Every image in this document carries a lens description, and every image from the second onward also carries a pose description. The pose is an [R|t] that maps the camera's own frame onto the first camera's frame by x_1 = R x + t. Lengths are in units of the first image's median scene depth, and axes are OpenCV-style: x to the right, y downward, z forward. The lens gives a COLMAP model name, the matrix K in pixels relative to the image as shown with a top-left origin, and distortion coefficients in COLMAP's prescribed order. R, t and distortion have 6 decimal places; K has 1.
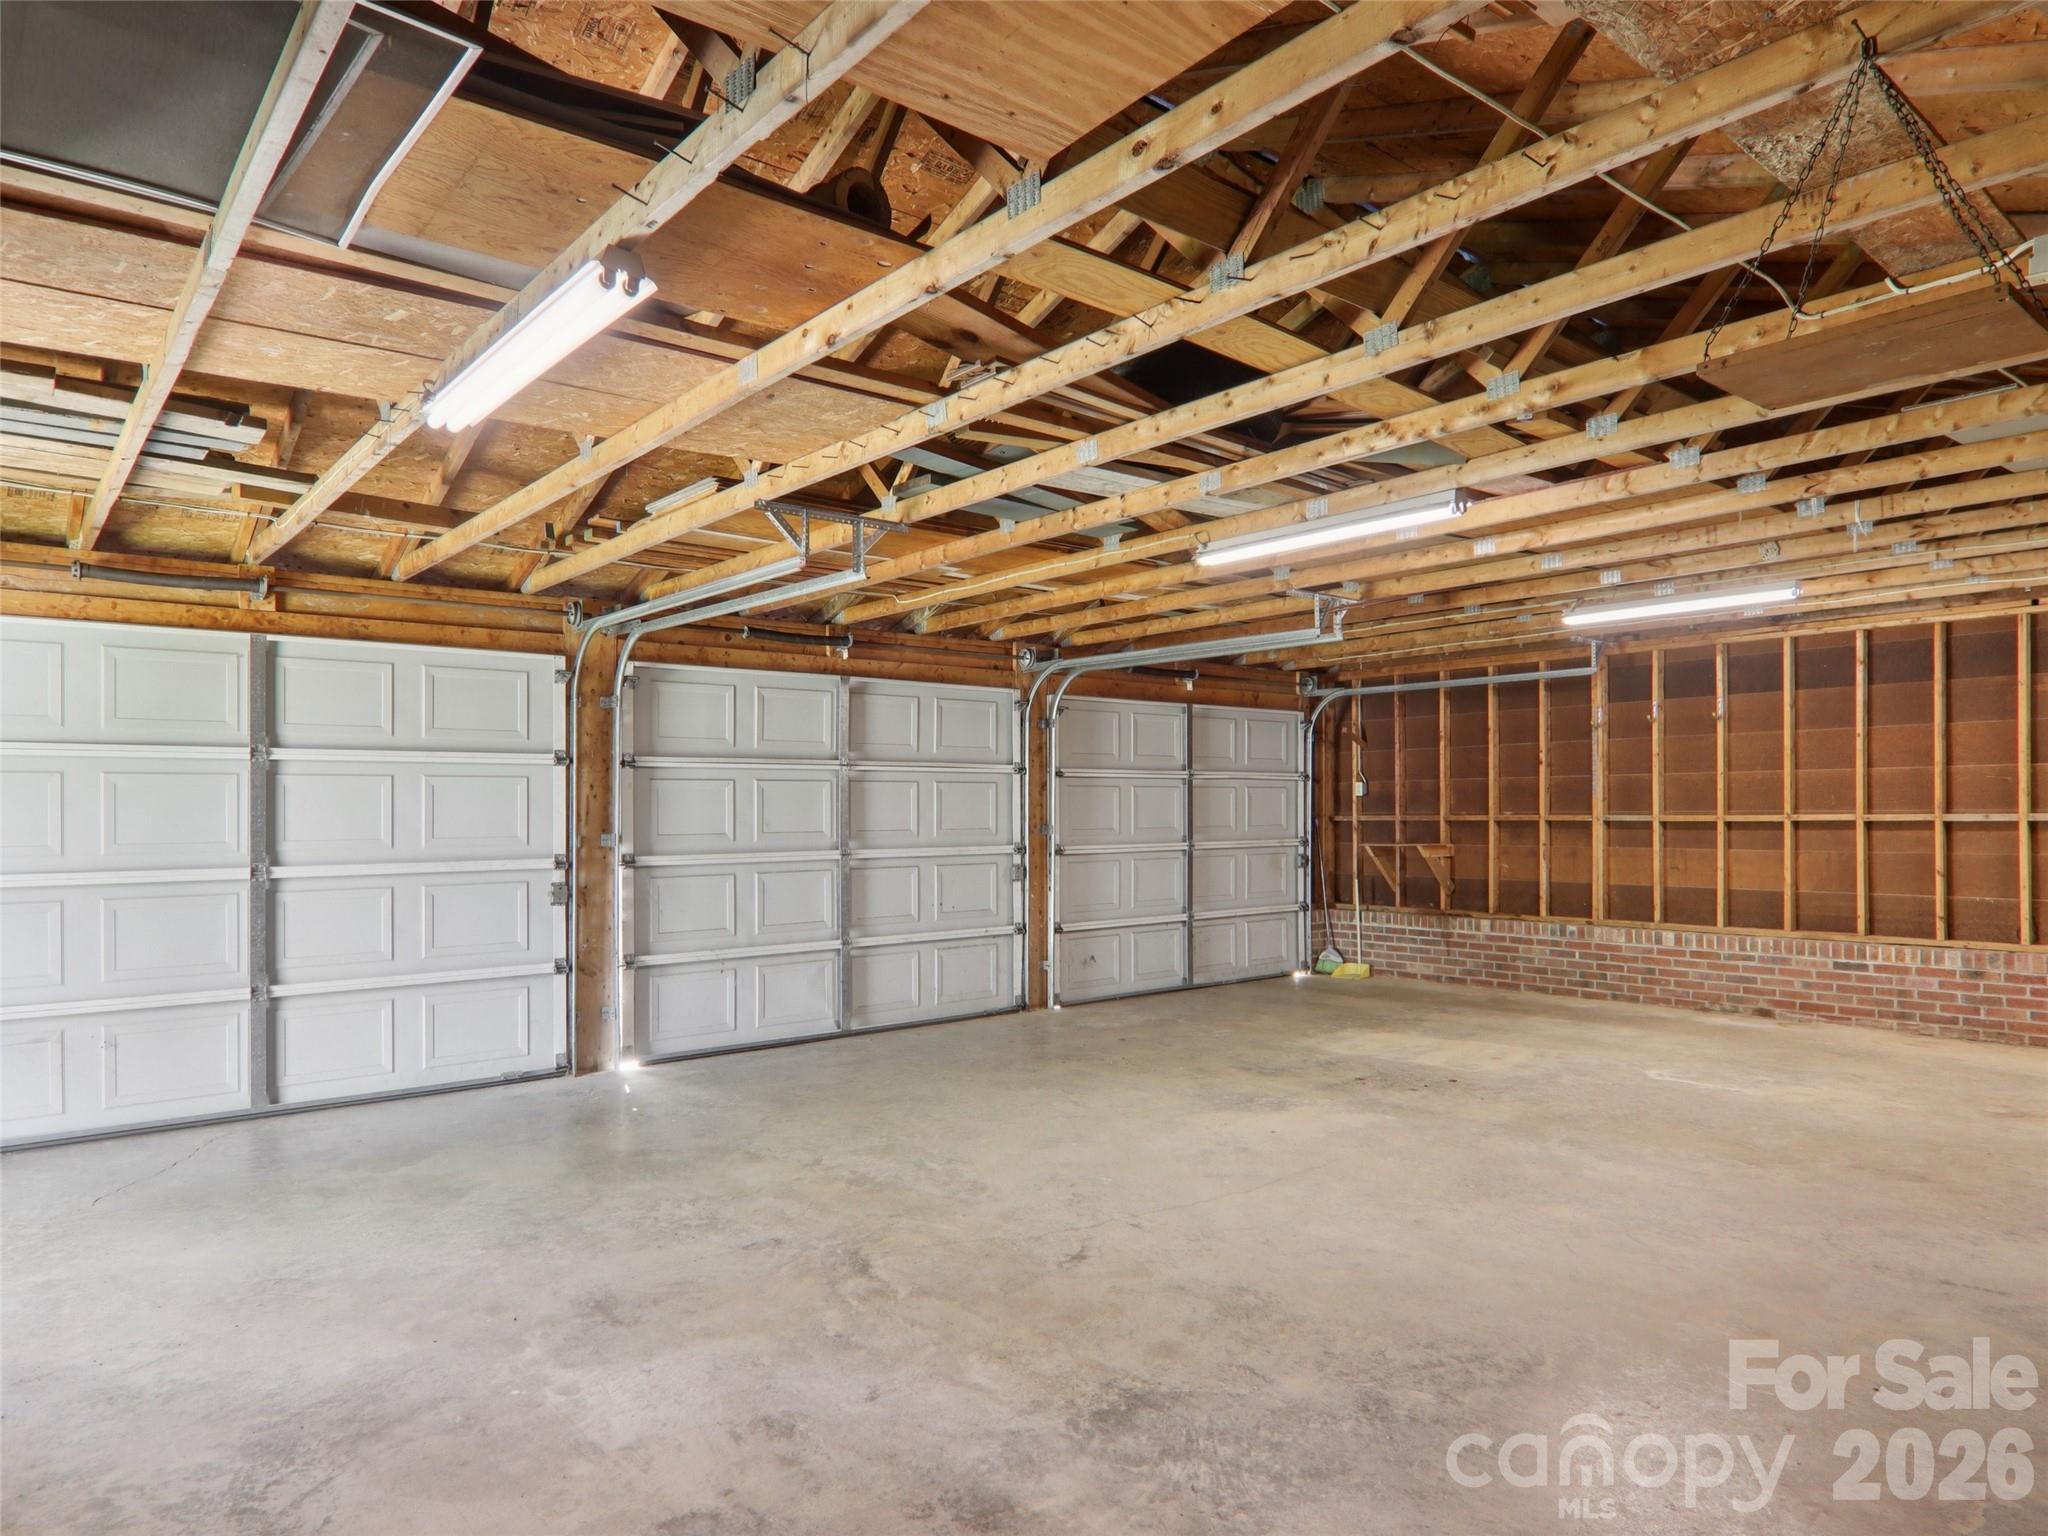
lens RADIAL K [[1306.5, 0, 1026.2], [0, 1306.5, 781.5], [0, 0, 1]] dist [-0.004470, -0.008885]
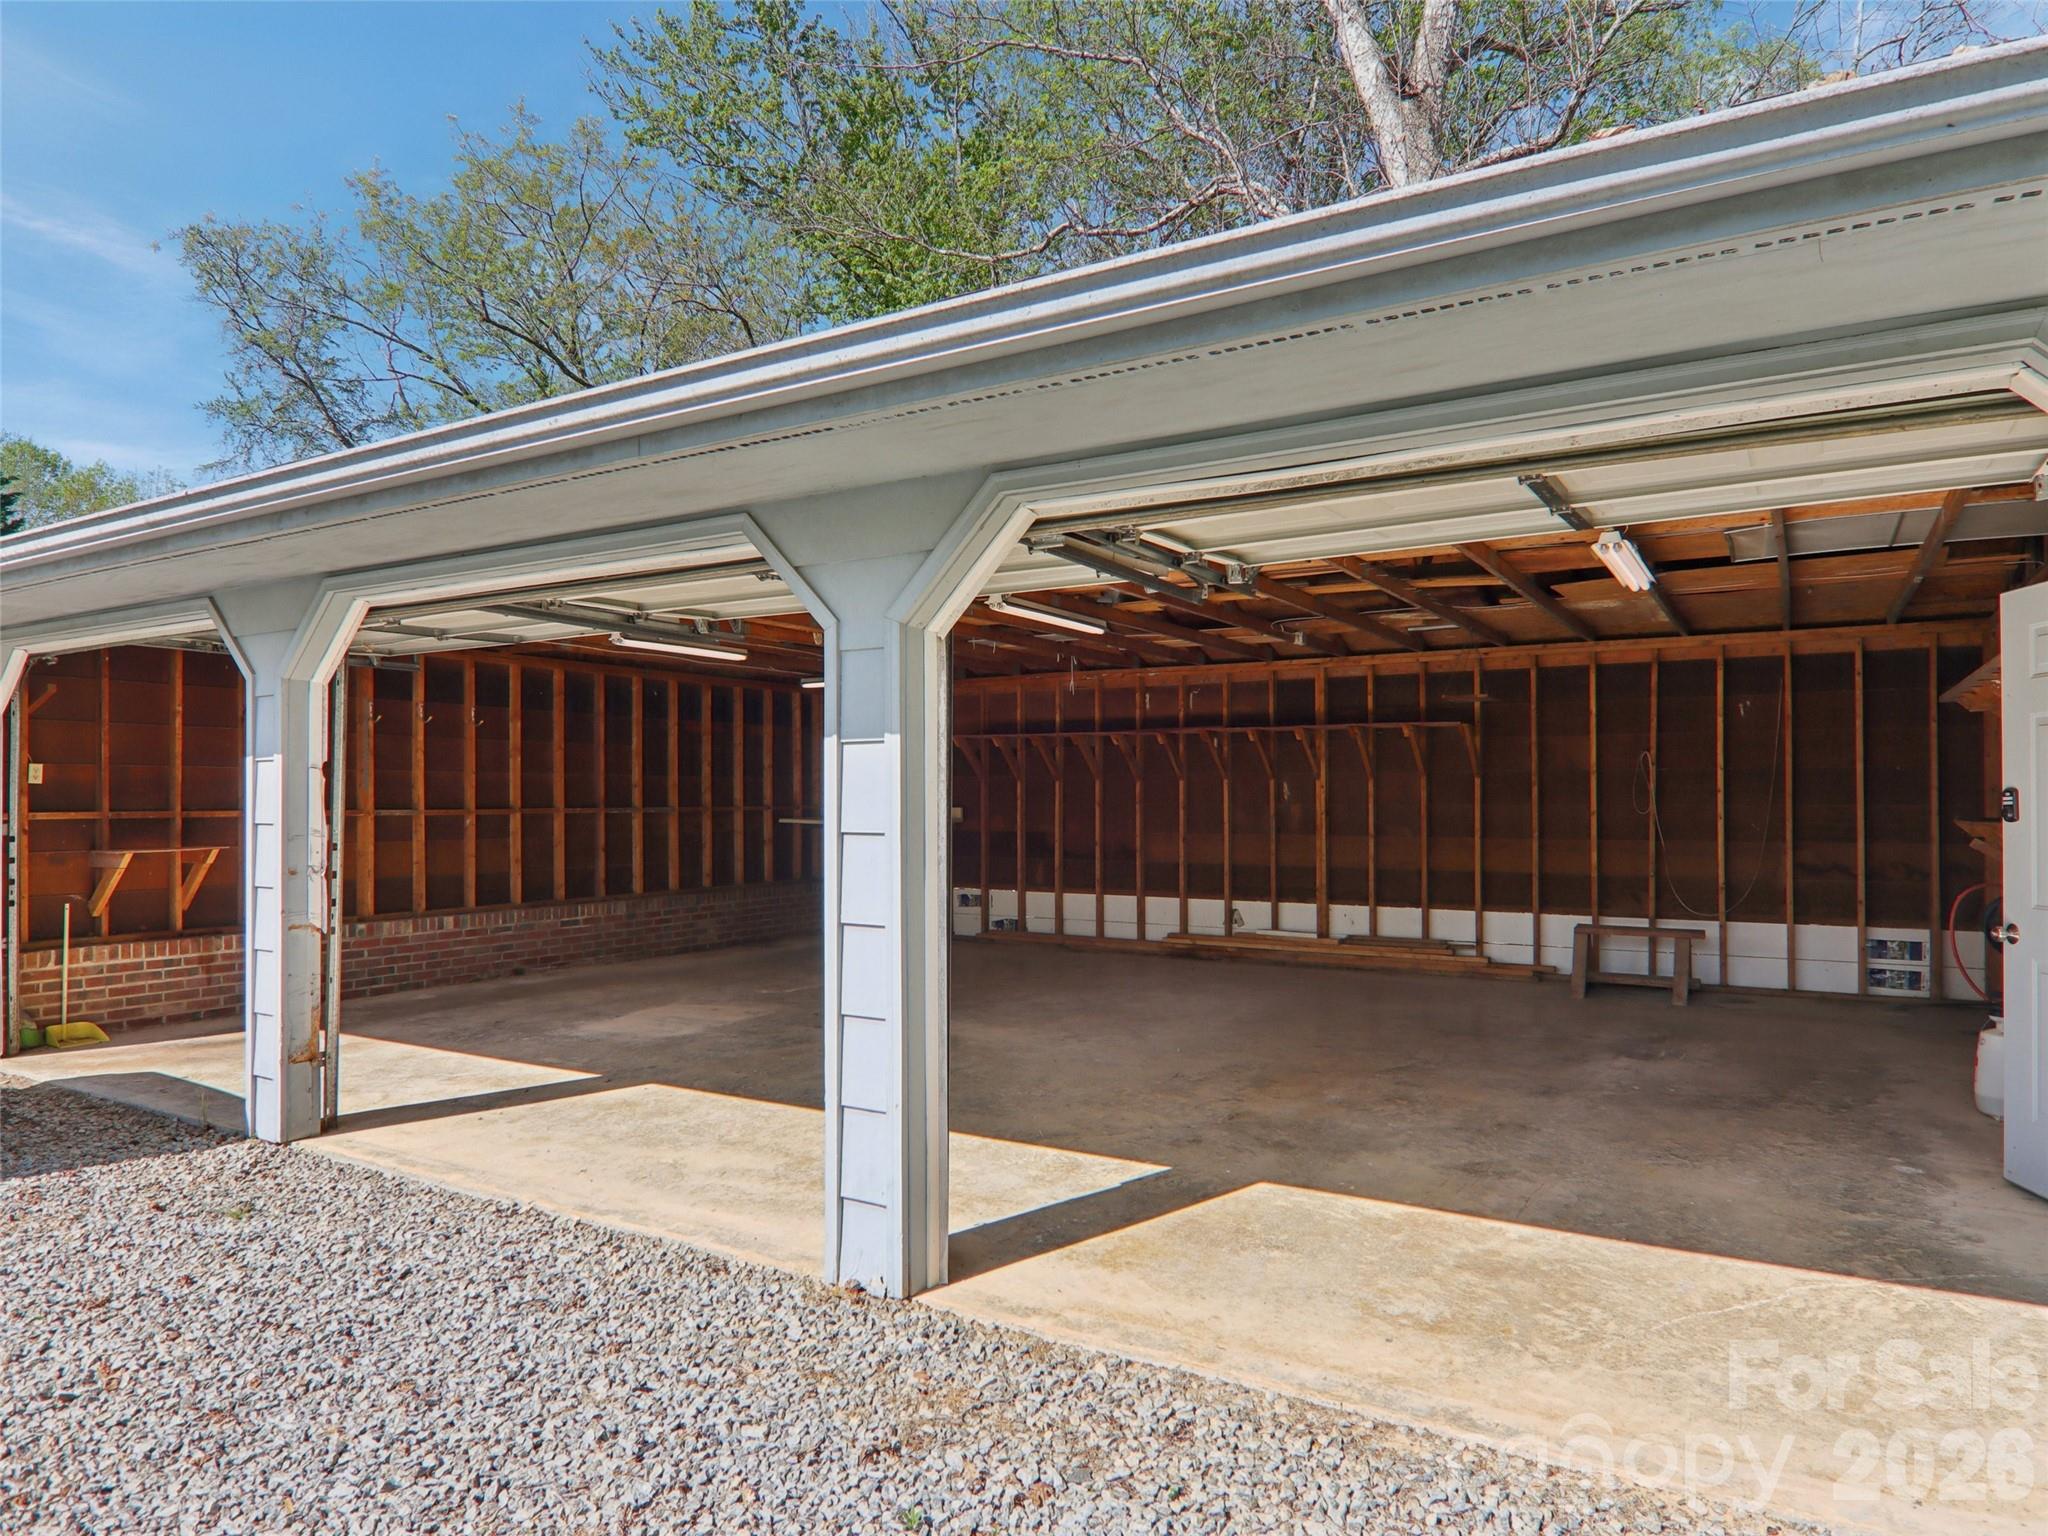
lens RADIAL K [[1306.5, 0, 1023.3], [0, 1306.5, 778.4], [0, 0, 1]] dist [-0.004470, -0.008885]
pose [[-0.333238, 0.023072, 0.942560, -0.672543], [-0.016657, 0.999400, -0.030352, 0.023702], [-0.942696, -0.025815, -0.332654, 0.874254]]
